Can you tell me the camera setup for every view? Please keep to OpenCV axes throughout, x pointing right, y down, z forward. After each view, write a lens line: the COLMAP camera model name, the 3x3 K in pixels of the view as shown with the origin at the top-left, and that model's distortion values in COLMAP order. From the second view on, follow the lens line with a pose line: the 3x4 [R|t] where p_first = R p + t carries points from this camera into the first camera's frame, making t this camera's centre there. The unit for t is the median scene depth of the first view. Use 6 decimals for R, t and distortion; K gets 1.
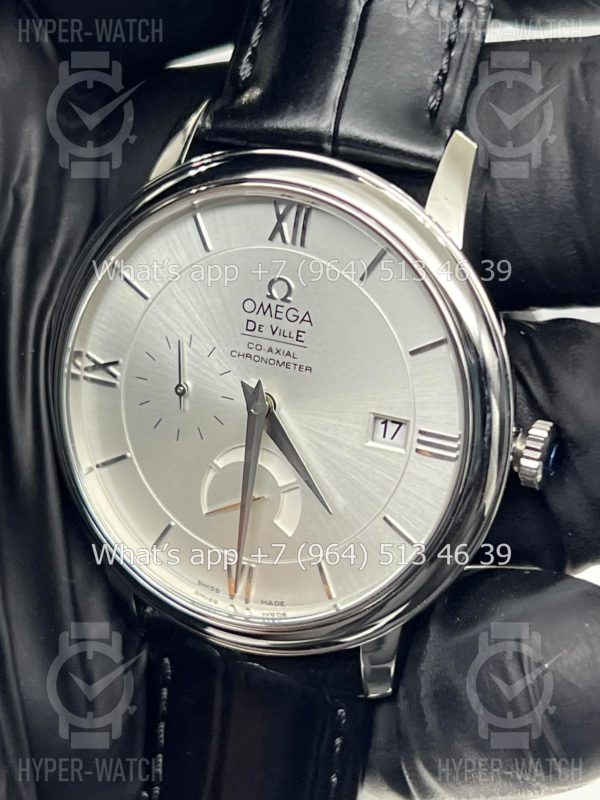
lens RADIAL K [[1920.4, 0, 299.2], [0, 1920.4, 402.9], [0, 0, 1]] dist [0.257351, 0.000000]
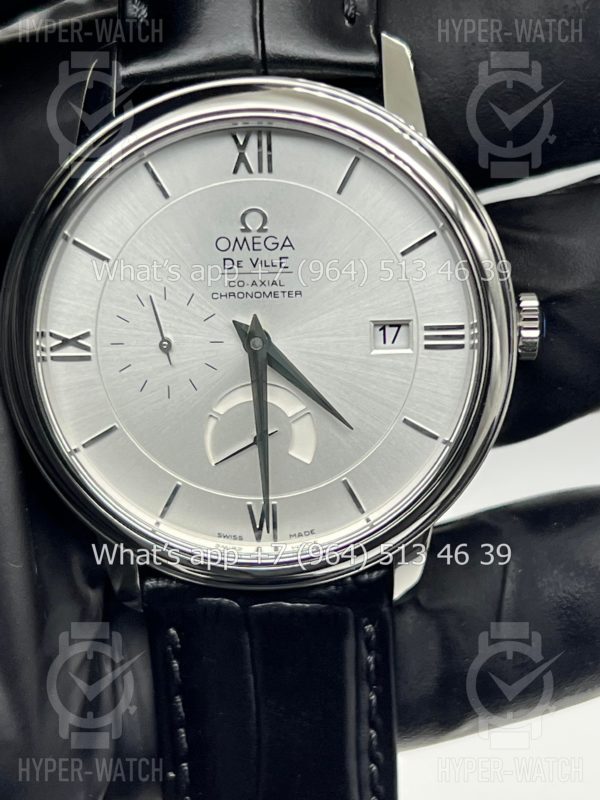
lens RADIAL K [[1920.4, 0, 302.4], [0, 1920.4, 409.3], [0, 0, 1]] dist [0.257351, 0.000000]
pose [[0.912773, -0.223516, 0.341887, -0.346052], [0.225834, 0.973587, 0.033570, 0.007936], [-0.340360, 0.046568, 0.939141, 0.065754]]
